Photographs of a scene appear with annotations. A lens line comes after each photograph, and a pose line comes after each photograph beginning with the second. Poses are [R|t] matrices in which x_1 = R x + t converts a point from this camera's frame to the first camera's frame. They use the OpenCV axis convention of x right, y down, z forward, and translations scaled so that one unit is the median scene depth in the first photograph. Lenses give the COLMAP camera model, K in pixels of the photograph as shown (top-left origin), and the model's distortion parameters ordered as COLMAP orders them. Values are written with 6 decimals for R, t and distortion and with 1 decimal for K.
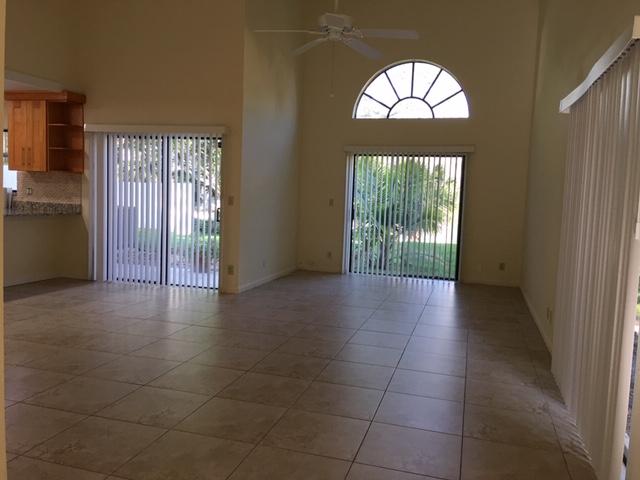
lens RADIAL K [[540.7, 0, 320.0], [0, 540.7, 240.0], [0, 0, 1]] dist [0.125530, -0.146562]
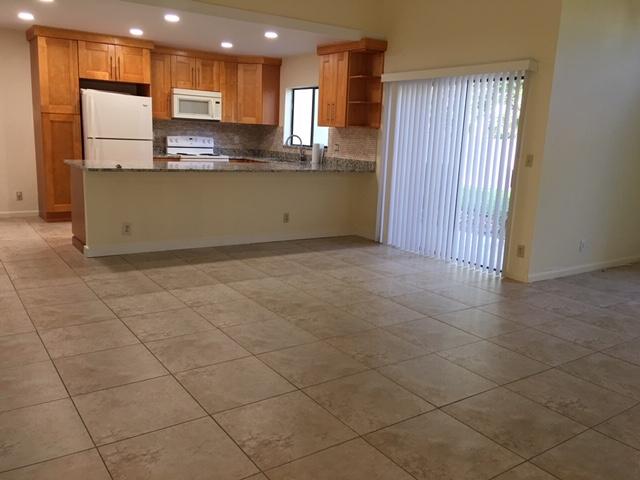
lens RADIAL K [[540.7, 0, 320.0], [0, 540.7, 240.0], [0, 0, 1]] dist [0.125530, -0.146562]
pose [[0.778895, 0.118054, -0.615943, 0.087838], [-0.070653, 0.992389, 0.100861, -0.018545], [0.623162, -0.035041, 0.781308, 0.205915]]
